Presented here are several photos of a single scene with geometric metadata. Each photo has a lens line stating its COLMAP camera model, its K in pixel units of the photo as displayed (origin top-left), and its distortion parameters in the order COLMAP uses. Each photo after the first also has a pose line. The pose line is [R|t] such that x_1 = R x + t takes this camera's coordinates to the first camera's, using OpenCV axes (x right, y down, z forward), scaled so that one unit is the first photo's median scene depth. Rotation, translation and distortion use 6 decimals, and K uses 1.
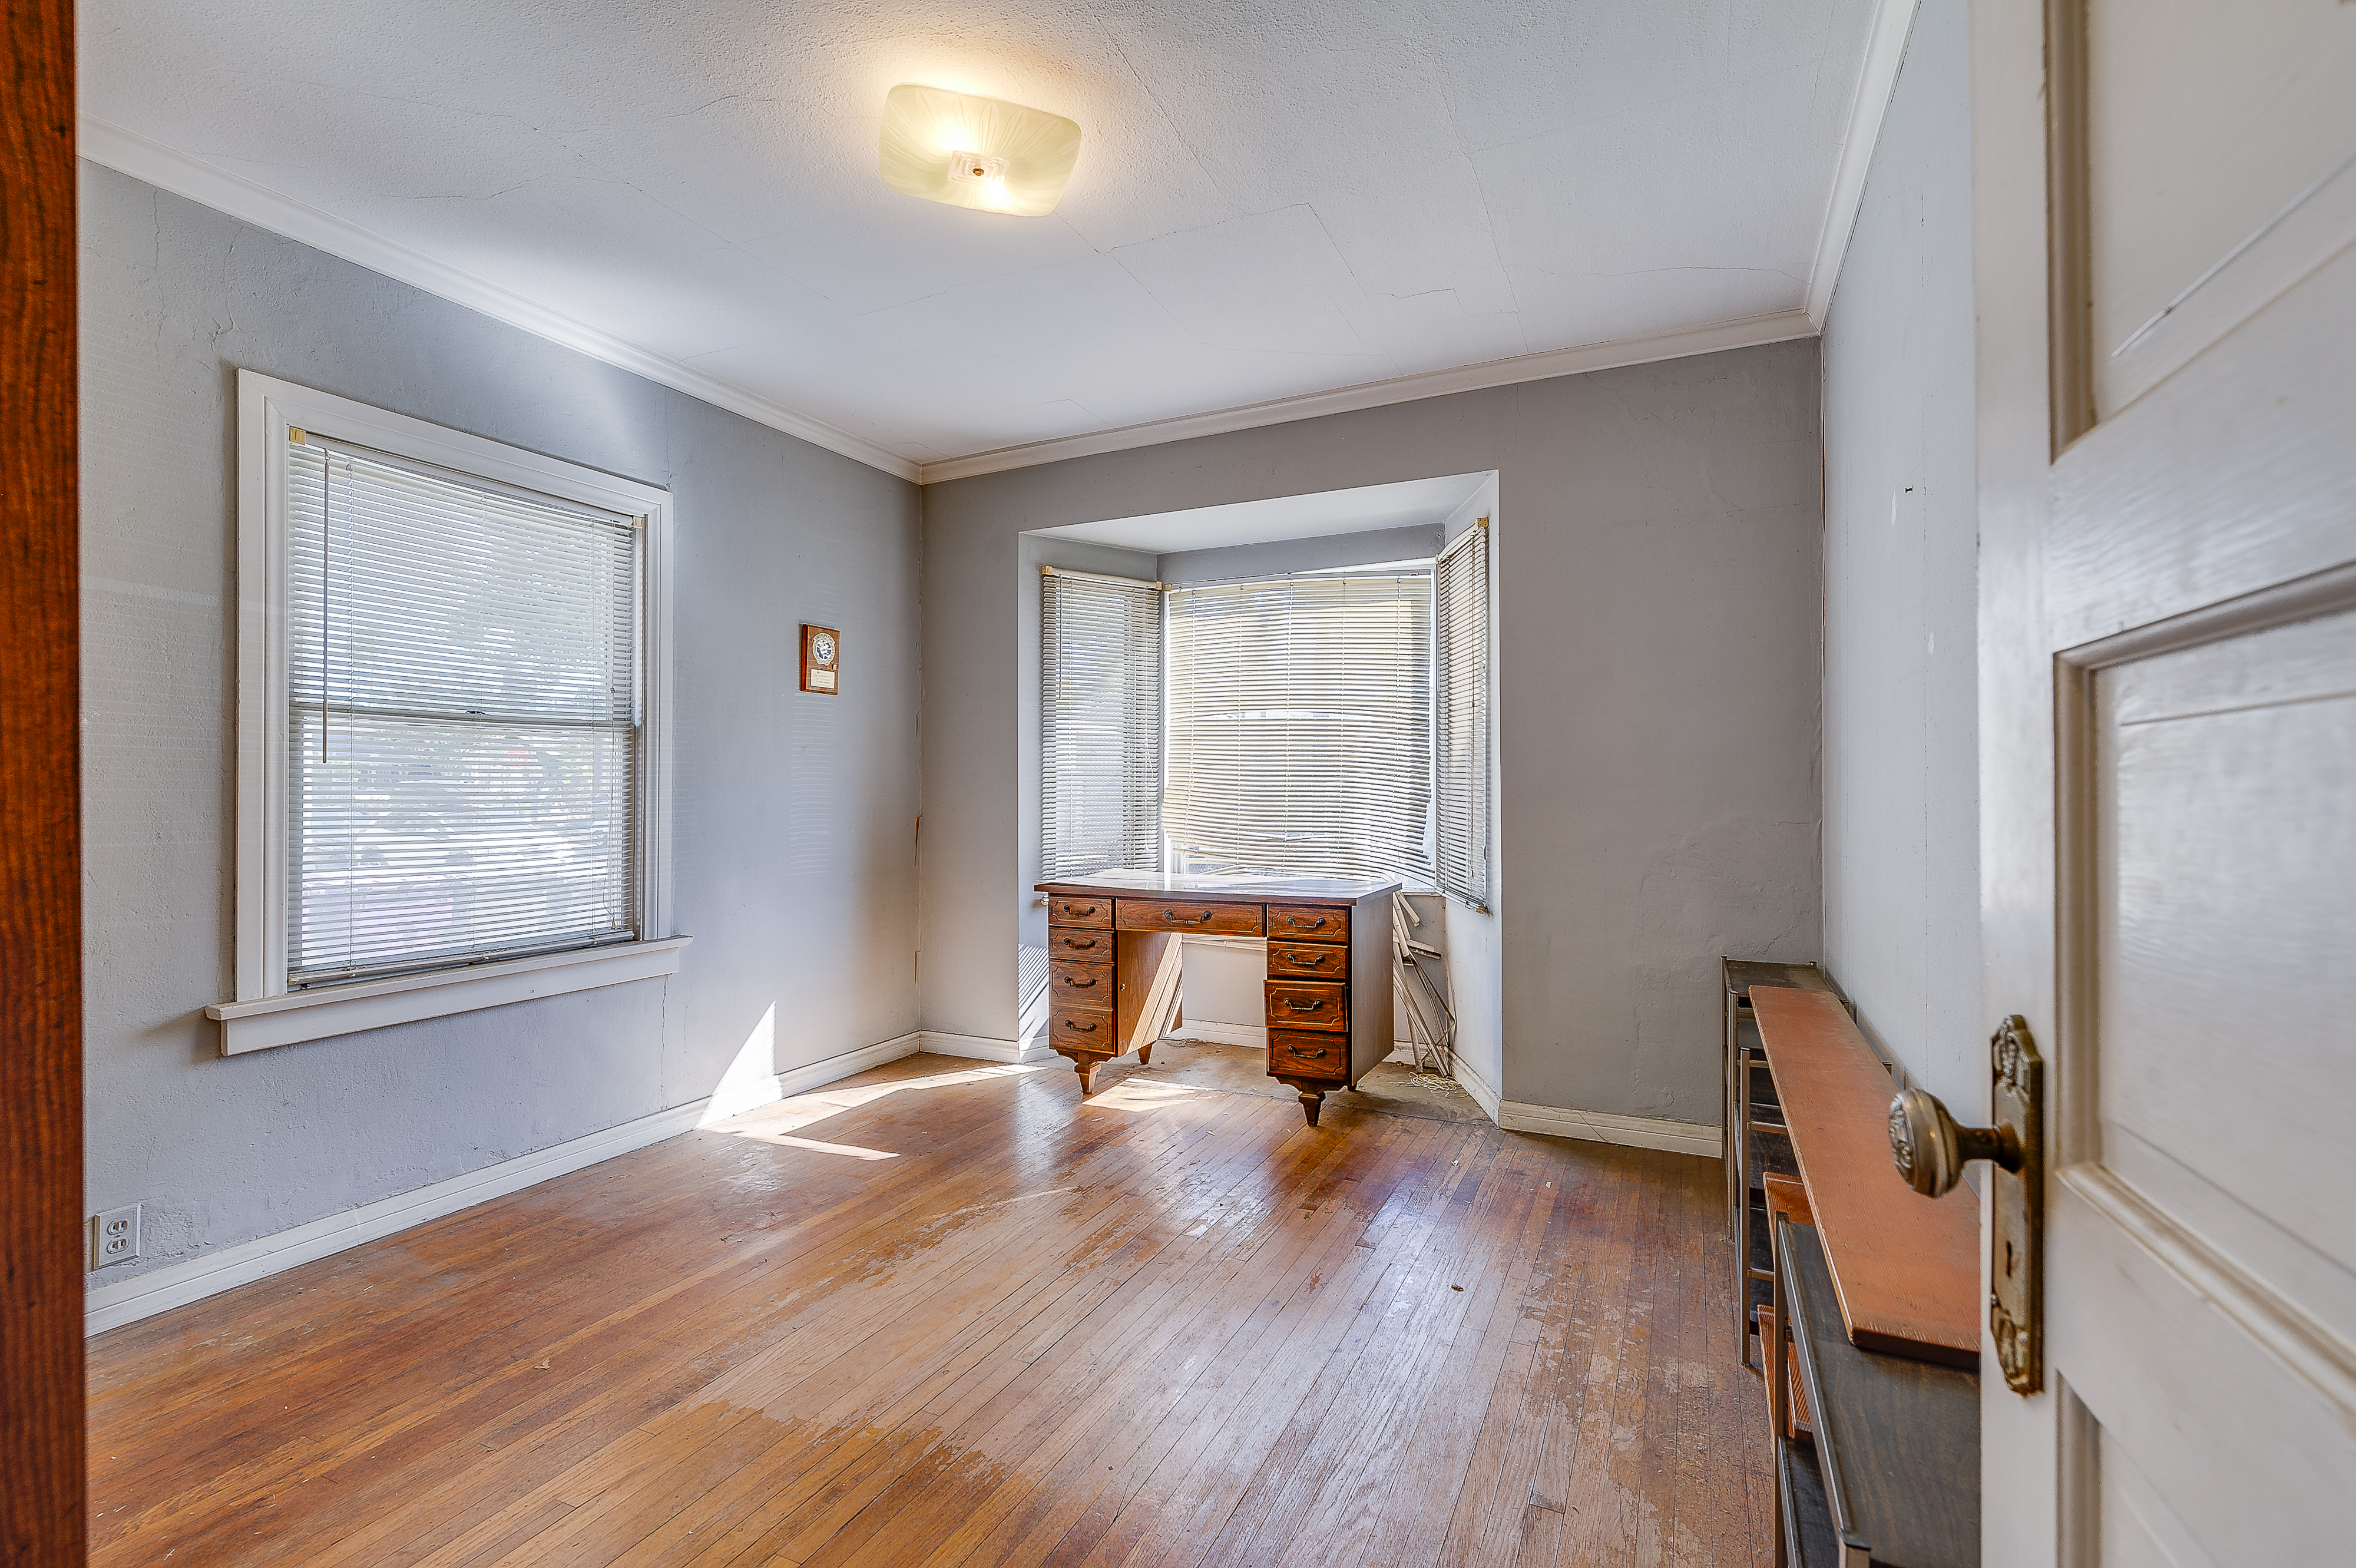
lens RADIAL K [[1063.4, 0, 1178.0], [0, 1063.4, 784.0], [0, 0, 1]] dist [0.000491, -0.000004]
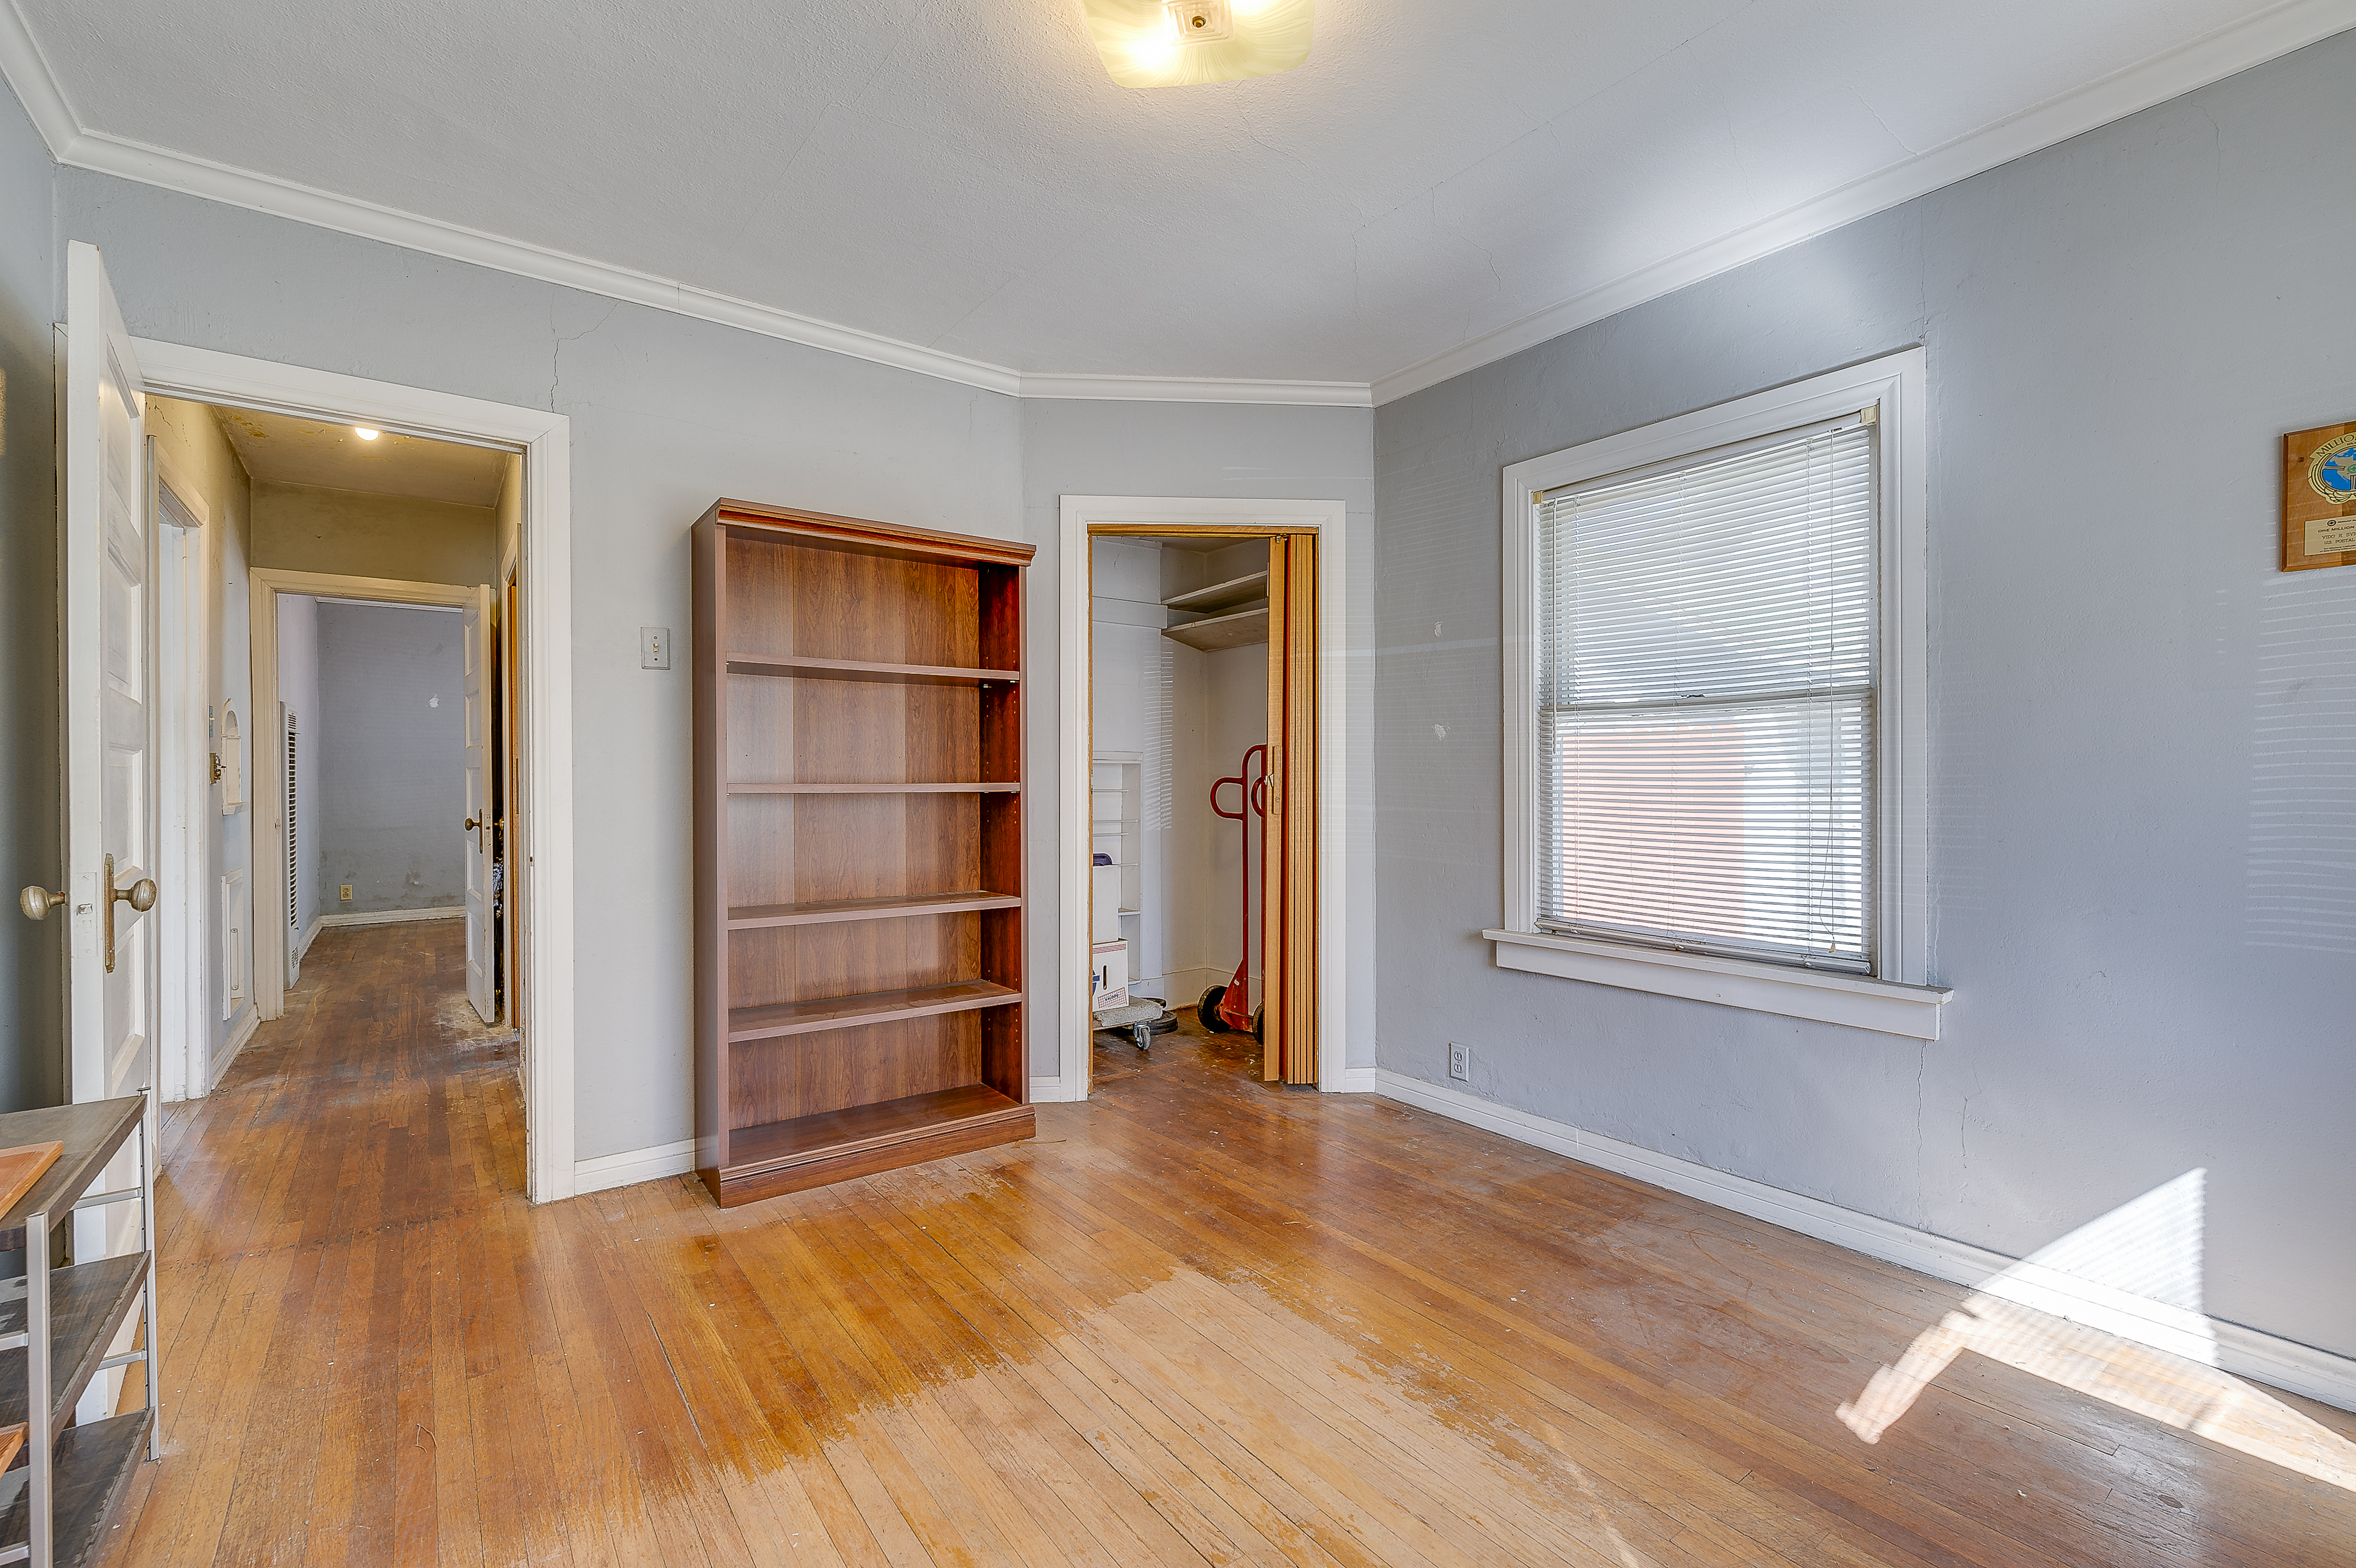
lens RADIAL K [[1007.9, 0, 1178.0], [0, 1007.9, 784.0], [0, 0, 1]] dist [-0.023818, -0.000160]
pose [[-0.461641, 0.003868, -0.887058, 0.433587], [0.005465, 0.999984, 0.001516, 0.011542], [0.887050, -0.004148, -0.461655, 1.155107]]
